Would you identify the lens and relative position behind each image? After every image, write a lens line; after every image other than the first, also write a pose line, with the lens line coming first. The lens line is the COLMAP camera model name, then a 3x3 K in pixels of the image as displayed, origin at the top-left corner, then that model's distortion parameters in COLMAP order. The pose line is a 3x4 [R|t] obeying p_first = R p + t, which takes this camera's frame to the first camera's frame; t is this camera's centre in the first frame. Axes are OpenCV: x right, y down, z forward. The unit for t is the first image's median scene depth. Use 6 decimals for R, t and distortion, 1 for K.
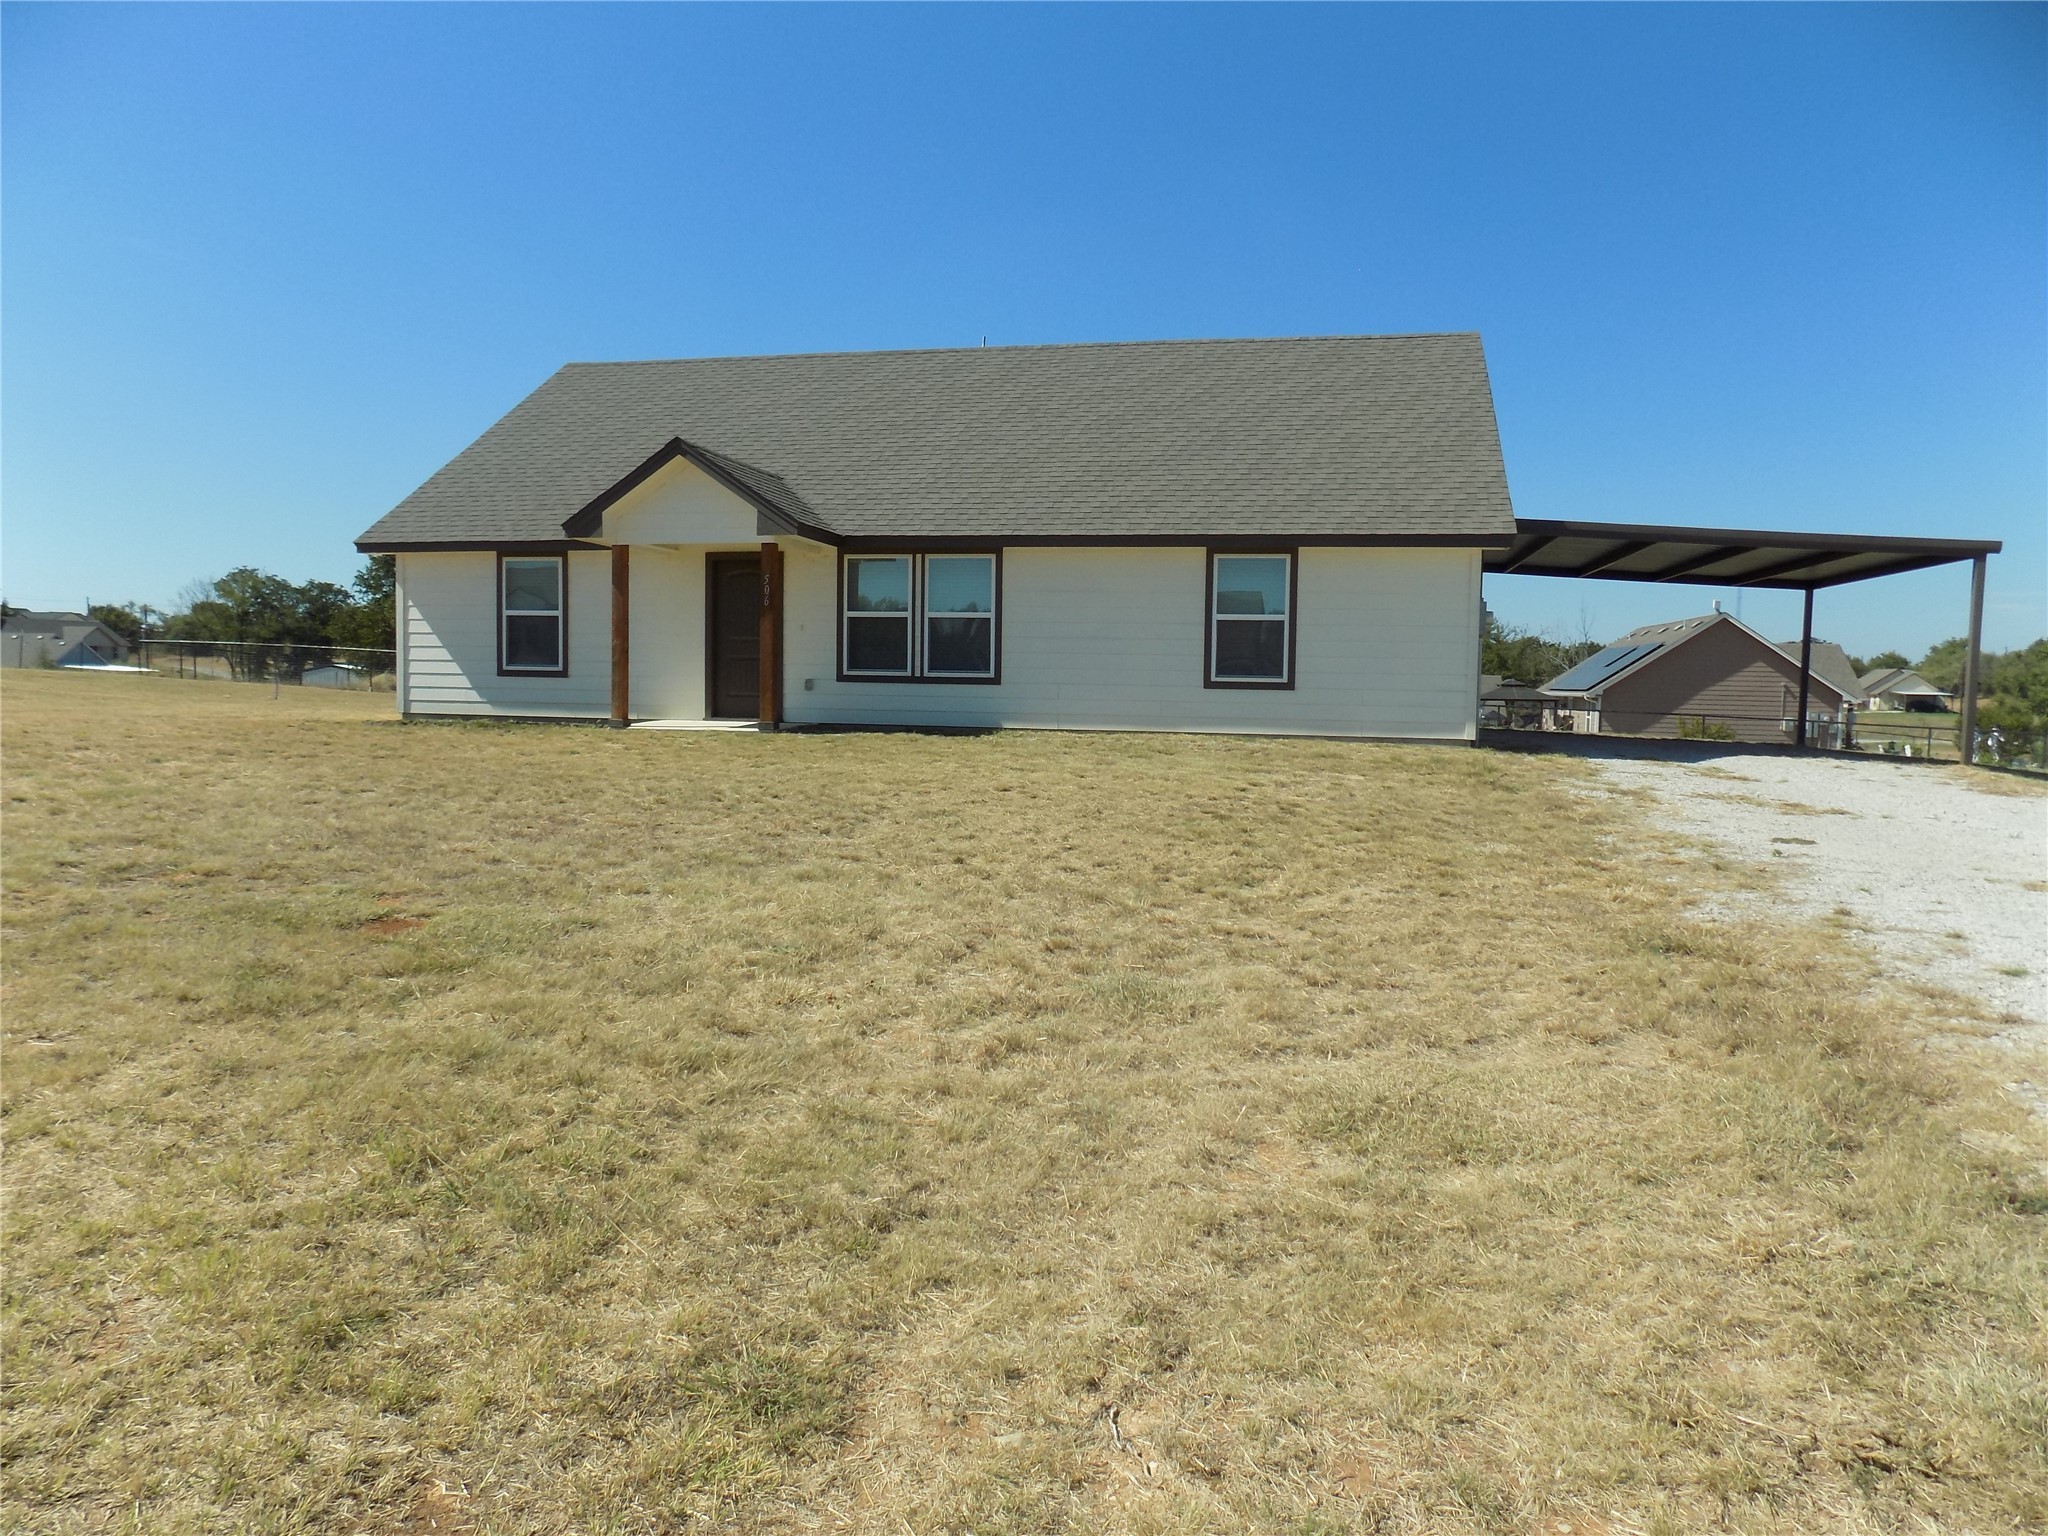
lens RADIAL K [[1383.2, 0, 1030.2], [0, 1383.2, 763.6], [0, 0, 1]] dist [-0.073290, 0.070127]
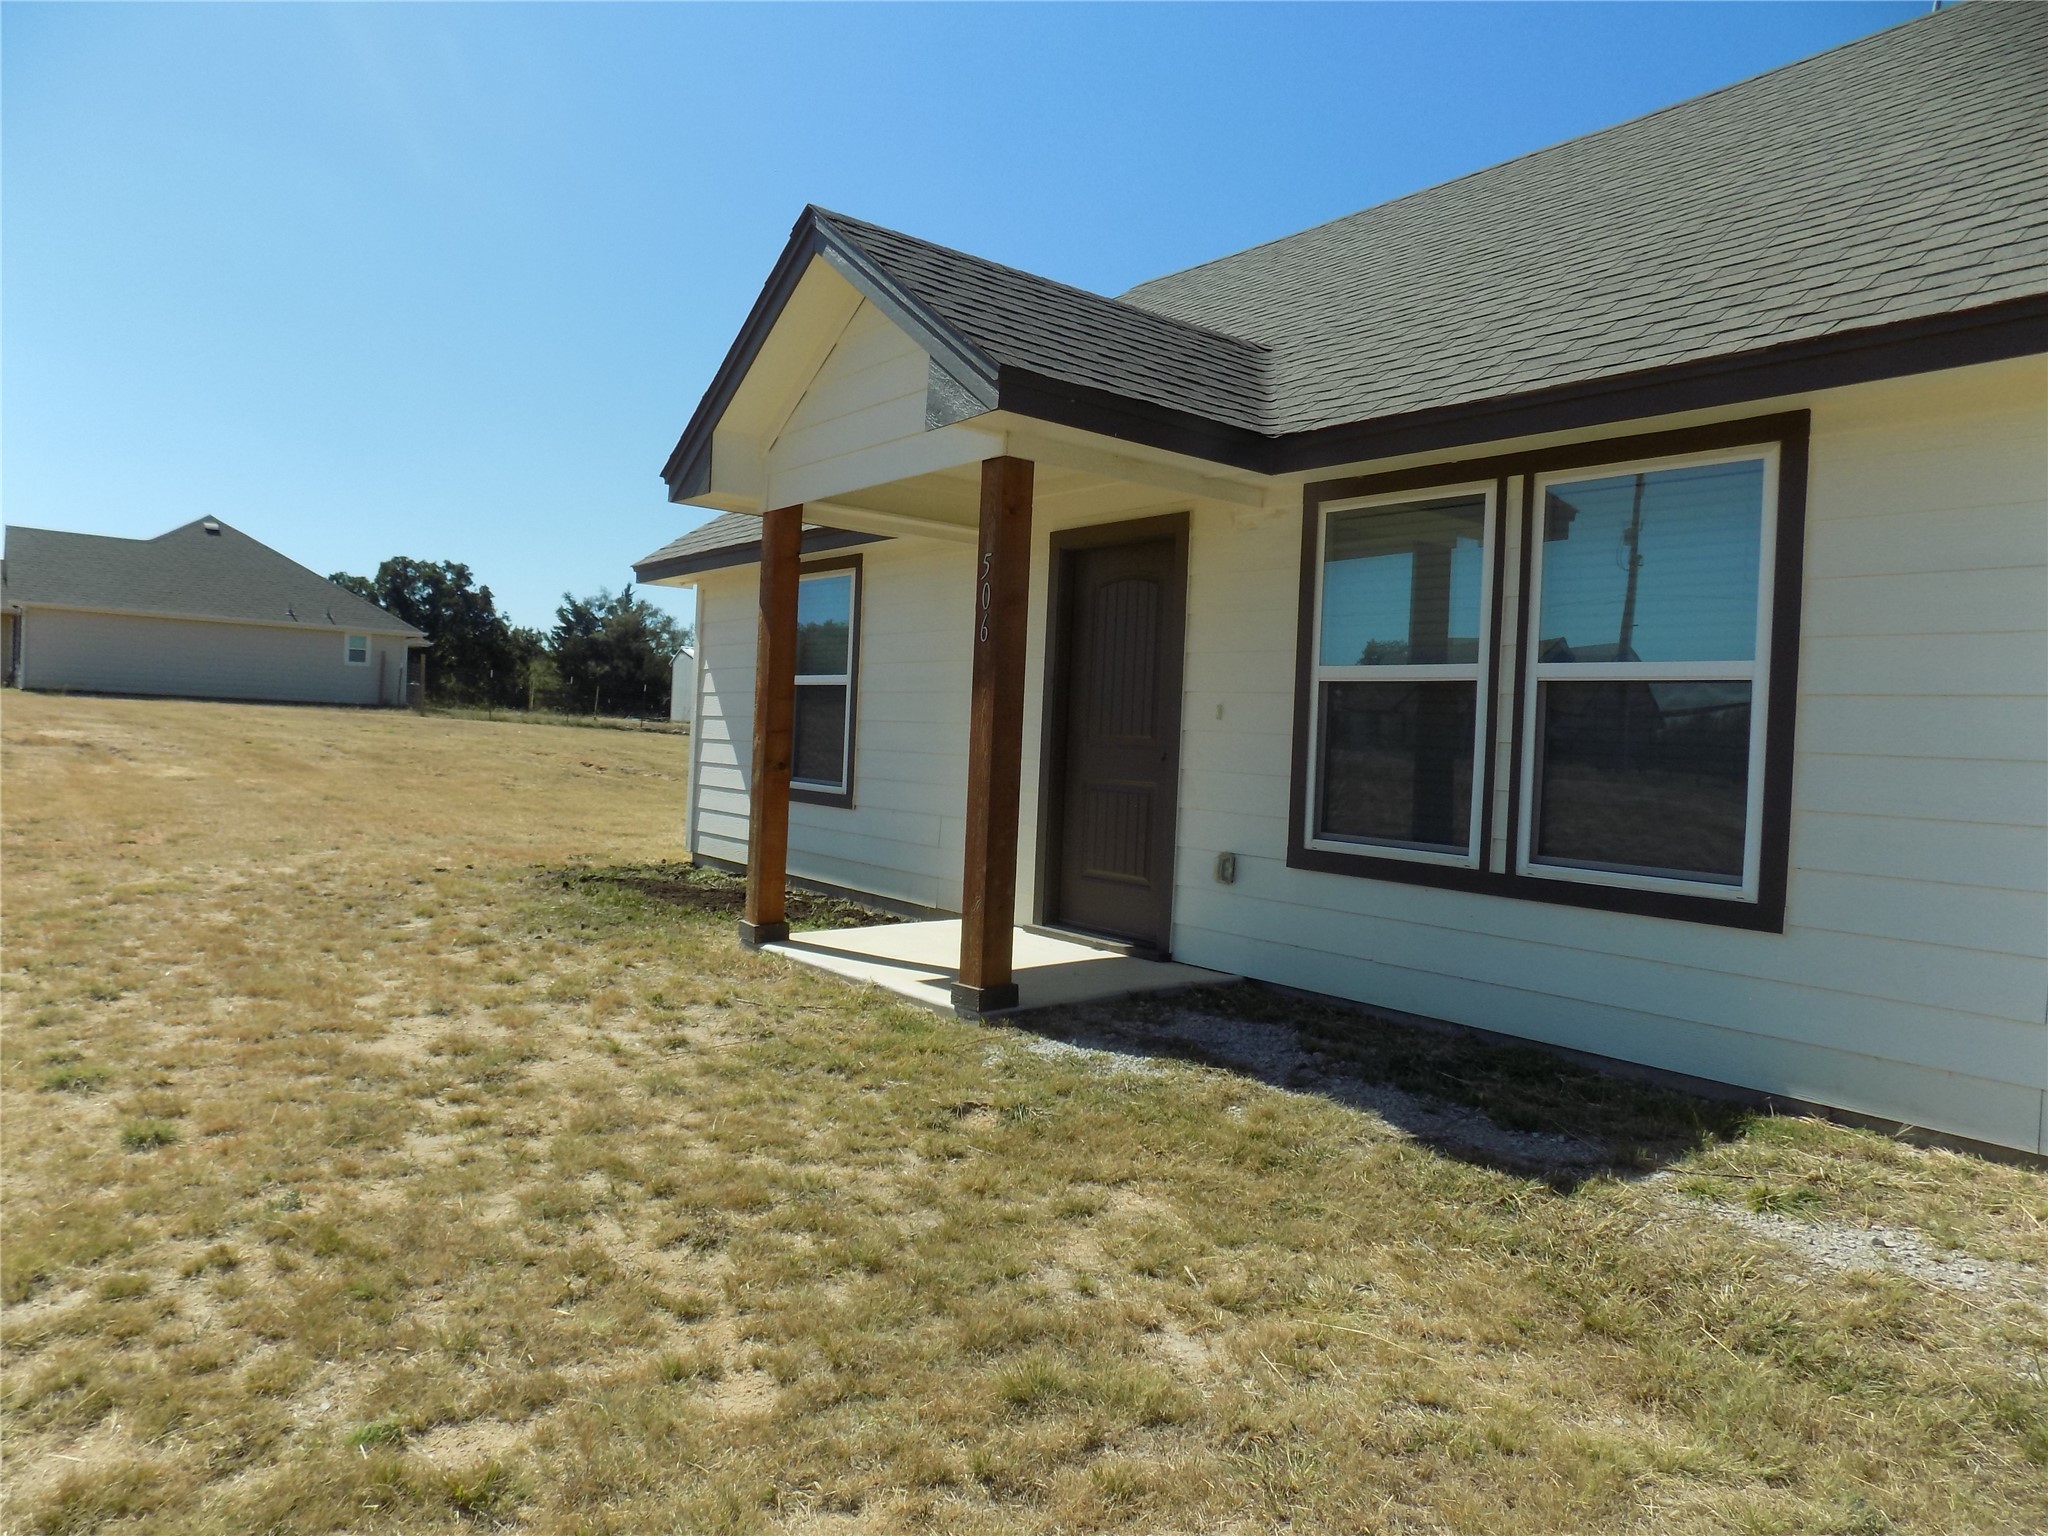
lens RADIAL K [[1383.2, 0, 1030.2], [0, 1383.2, 763.6], [0, 0, 1]] dist [-0.073290, 0.070127]
pose [[0.749375, 0.030184, -0.661457, 0.040913], [-0.076367, 0.996234, -0.041056, -0.066142], [0.657727, 0.081279, 0.748859, 0.695062]]
